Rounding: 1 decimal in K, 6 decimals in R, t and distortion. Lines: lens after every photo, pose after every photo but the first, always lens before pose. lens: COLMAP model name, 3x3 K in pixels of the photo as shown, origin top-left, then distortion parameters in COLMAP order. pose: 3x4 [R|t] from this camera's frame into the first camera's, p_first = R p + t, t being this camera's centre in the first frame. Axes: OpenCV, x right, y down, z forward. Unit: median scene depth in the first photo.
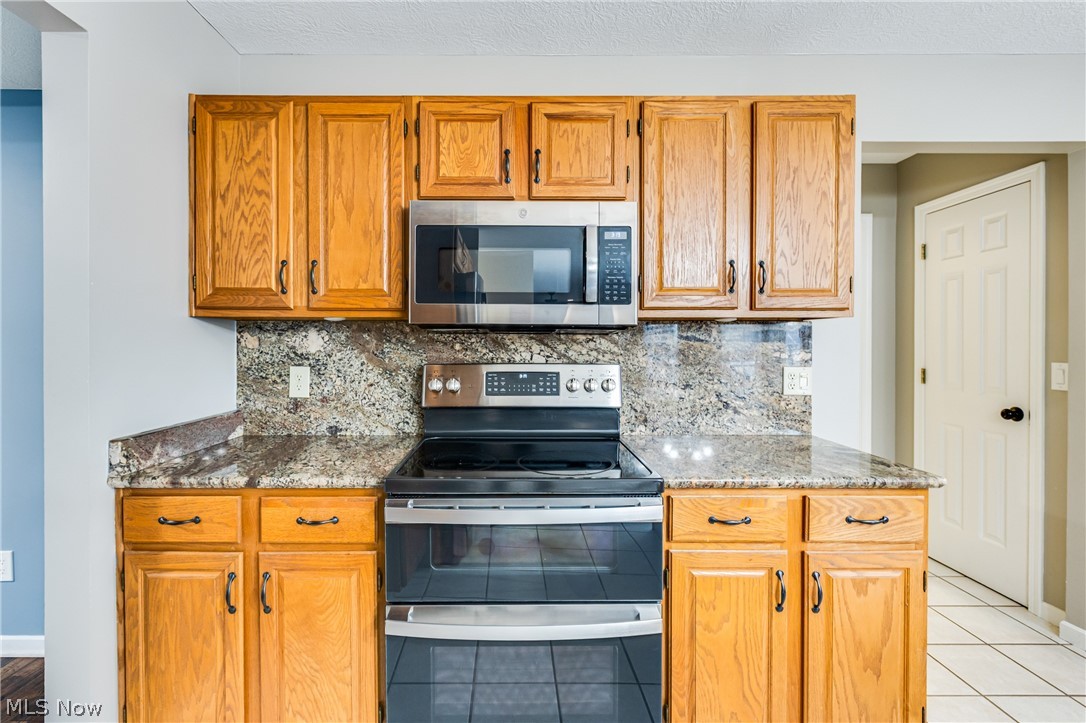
lens RADIAL K [[504.0, 0, 537.8], [0, 504.0, 350.7], [0, 0, 1]] dist [0.000033, 0.000100]
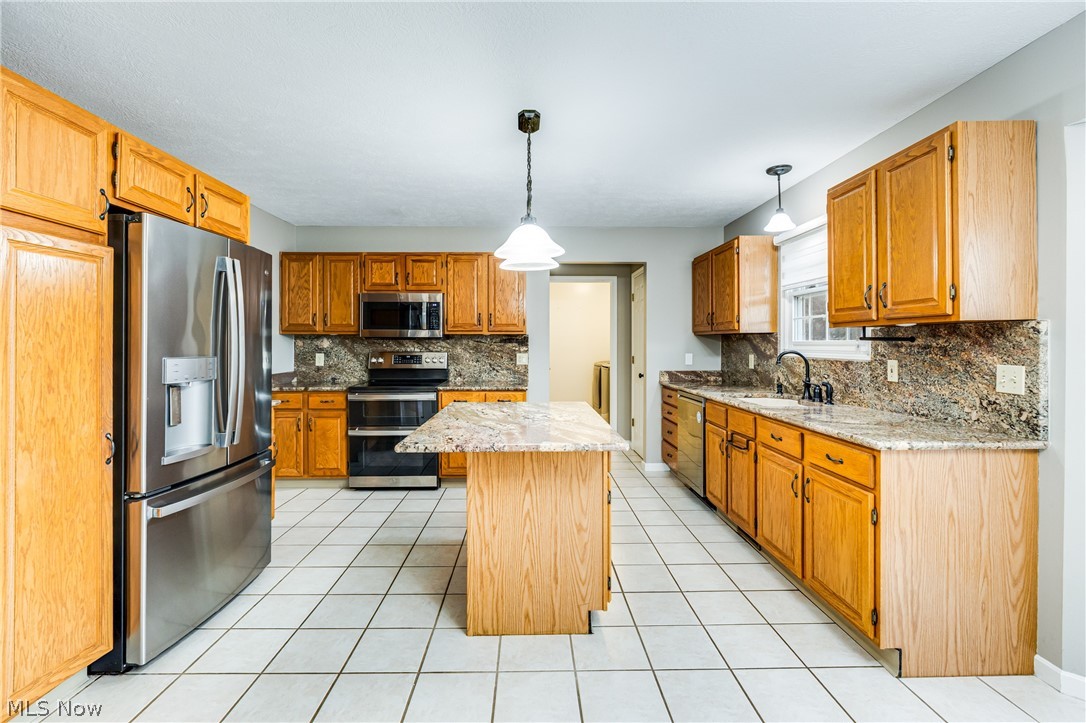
lens RADIAL K [[492.3, 0, 546.7], [0, 492.3, 346.2], [0, 0, 1]] dist [0.000170, -0.000582]
pose [[0.999966, -0.000997, 0.008195, 0.694717], [0.001036, 0.999988, -0.004719, 0.010411], [-0.008190, 0.004727, 0.999955, -1.595719]]
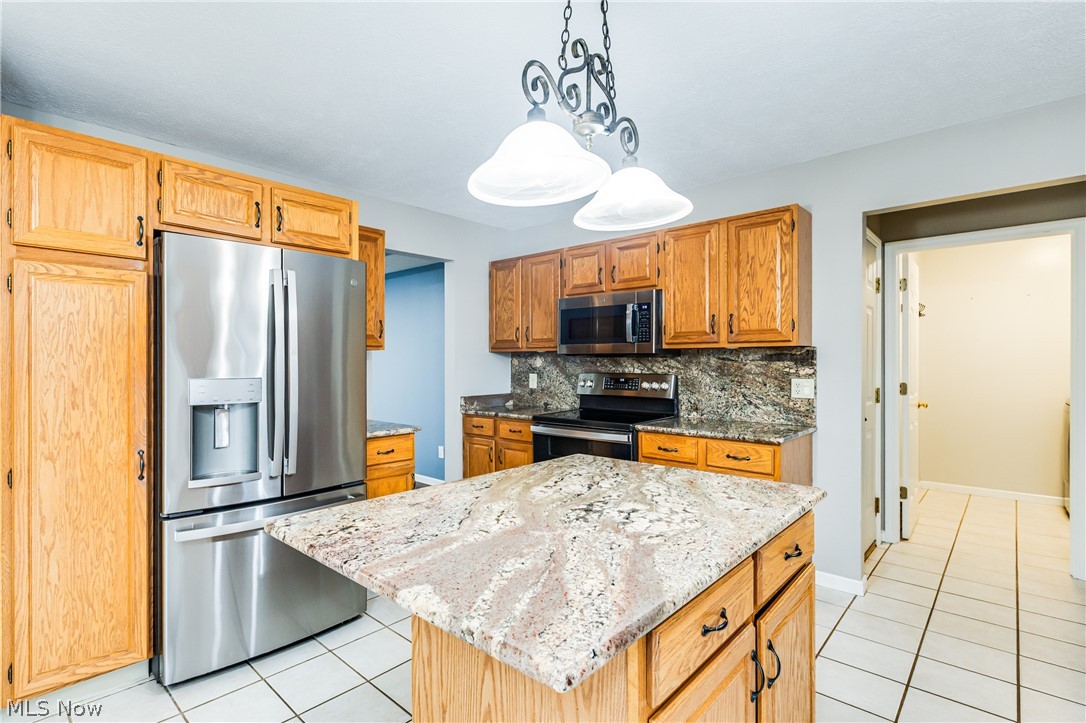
lens RADIAL K [[535.6, 0, 457.5], [0, 535.6, 364.5], [0, 0, 1]] dist [-0.001920, -0.000203]
pose [[0.679261, 0.001001, -0.733896, 1.093745], [-0.004377, 0.999987, -0.002688, 0.000837], [0.733884, 0.005038, 0.679257, -0.866045]]
